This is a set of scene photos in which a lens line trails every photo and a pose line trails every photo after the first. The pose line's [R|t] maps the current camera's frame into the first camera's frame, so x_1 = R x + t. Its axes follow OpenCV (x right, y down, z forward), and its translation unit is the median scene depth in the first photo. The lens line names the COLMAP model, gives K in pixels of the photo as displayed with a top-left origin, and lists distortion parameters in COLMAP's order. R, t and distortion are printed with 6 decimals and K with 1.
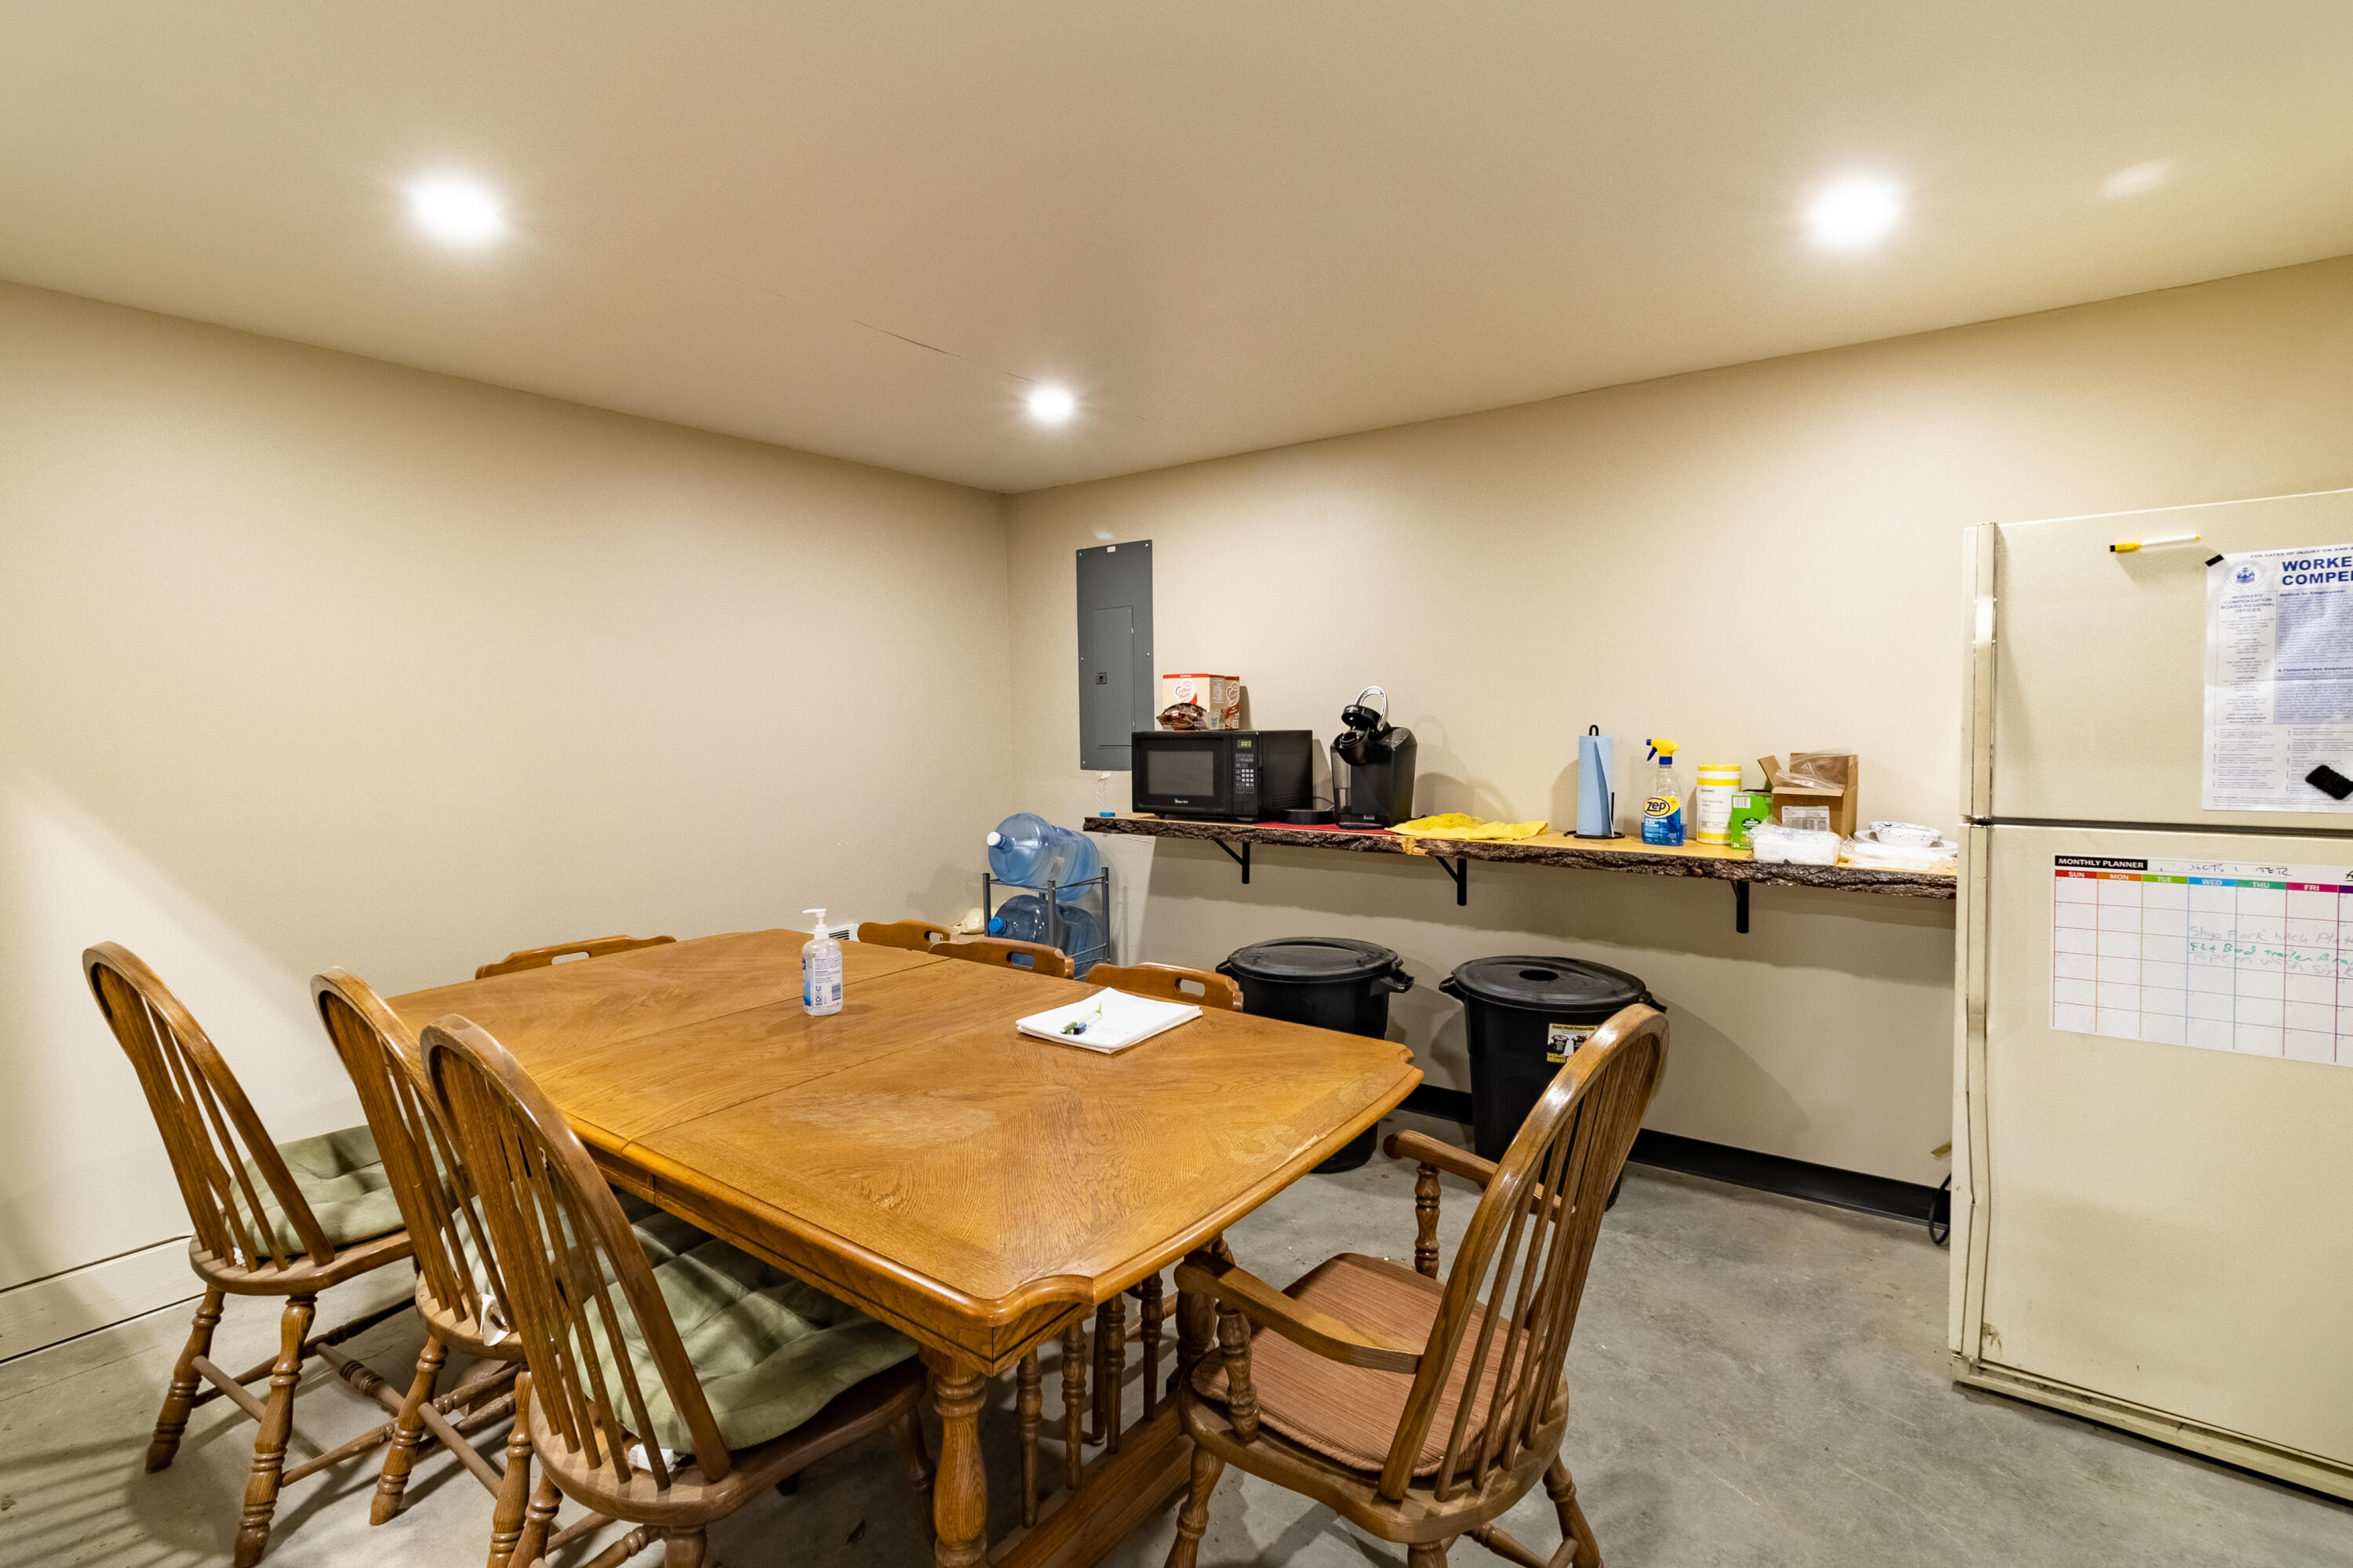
lens RADIAL K [[1074.9, 0, 1194.8], [0, 1074.9, 757.8], [0, 0, 1]] dist [-0.000396, -0.000321]
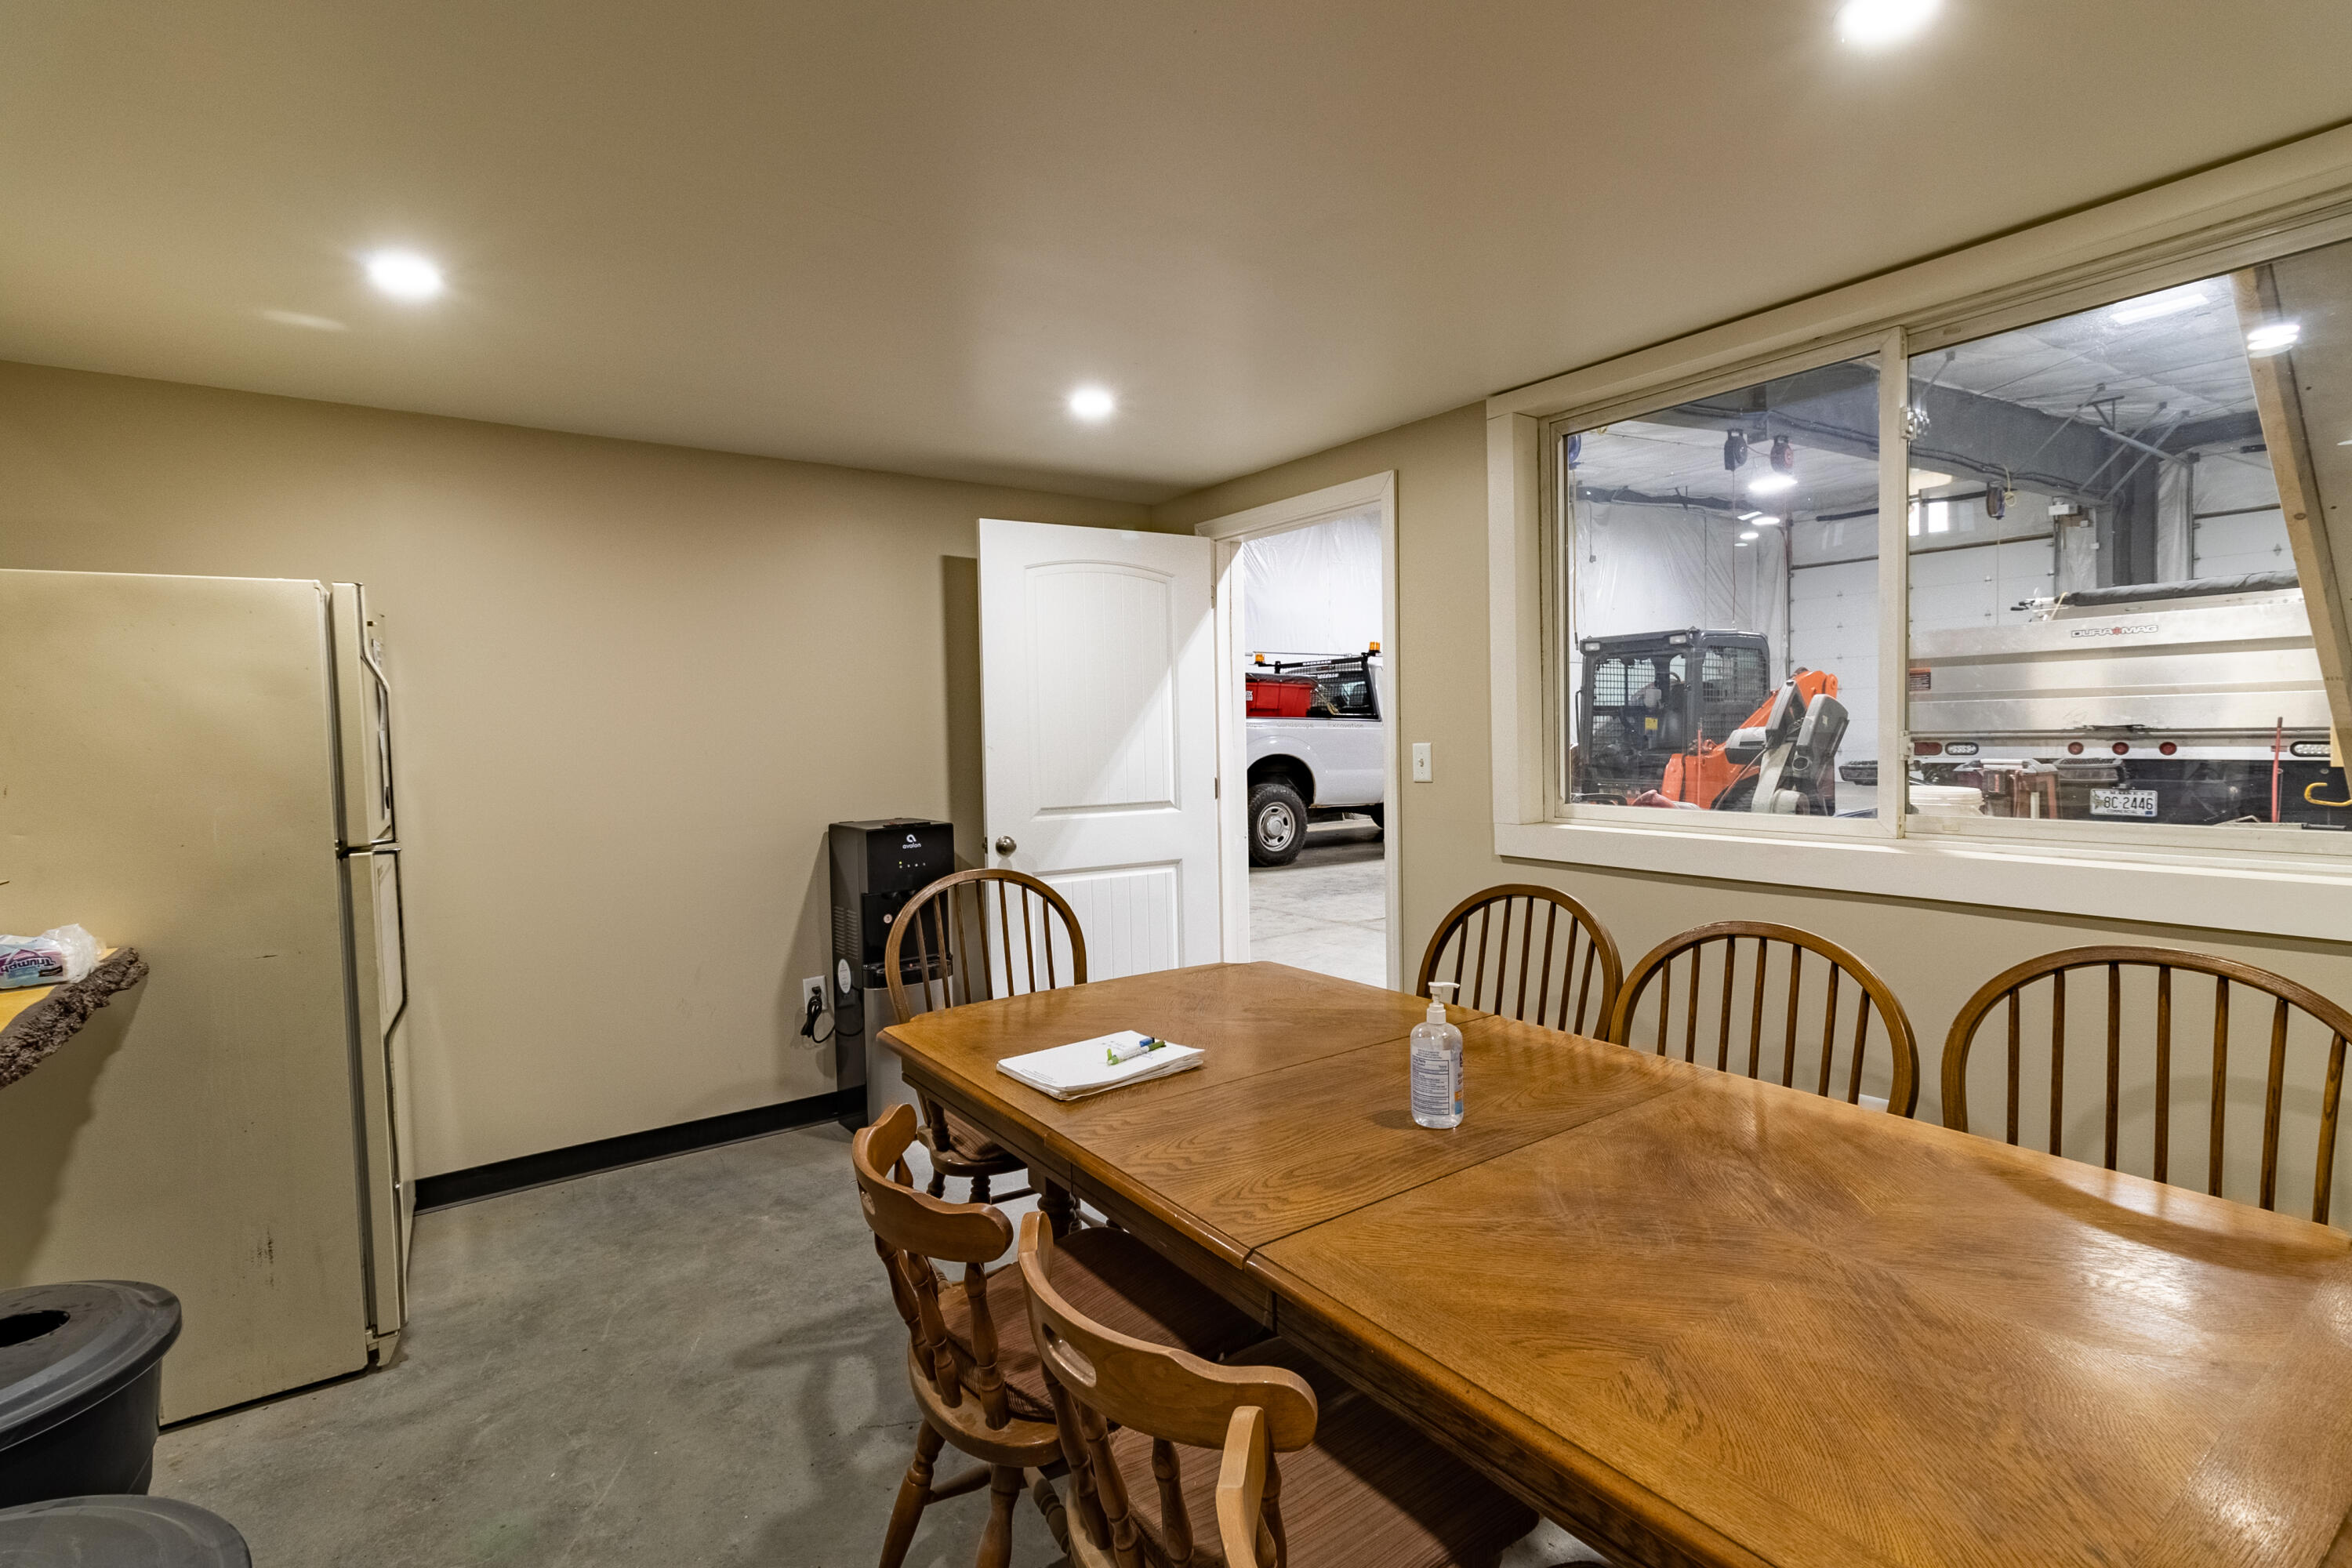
lens RADIAL K [[1091.6, 0, 1176.0], [0, 1091.6, 784.0], [0, 0, 1]] dist [0.000544, 0.000003]
pose [[-0.945670, 0.014674, 0.324797, -0.440175], [0.045519, 0.995117, 0.087575, -0.071318], [-0.321926, 0.097602, -0.941720, 1.813401]]
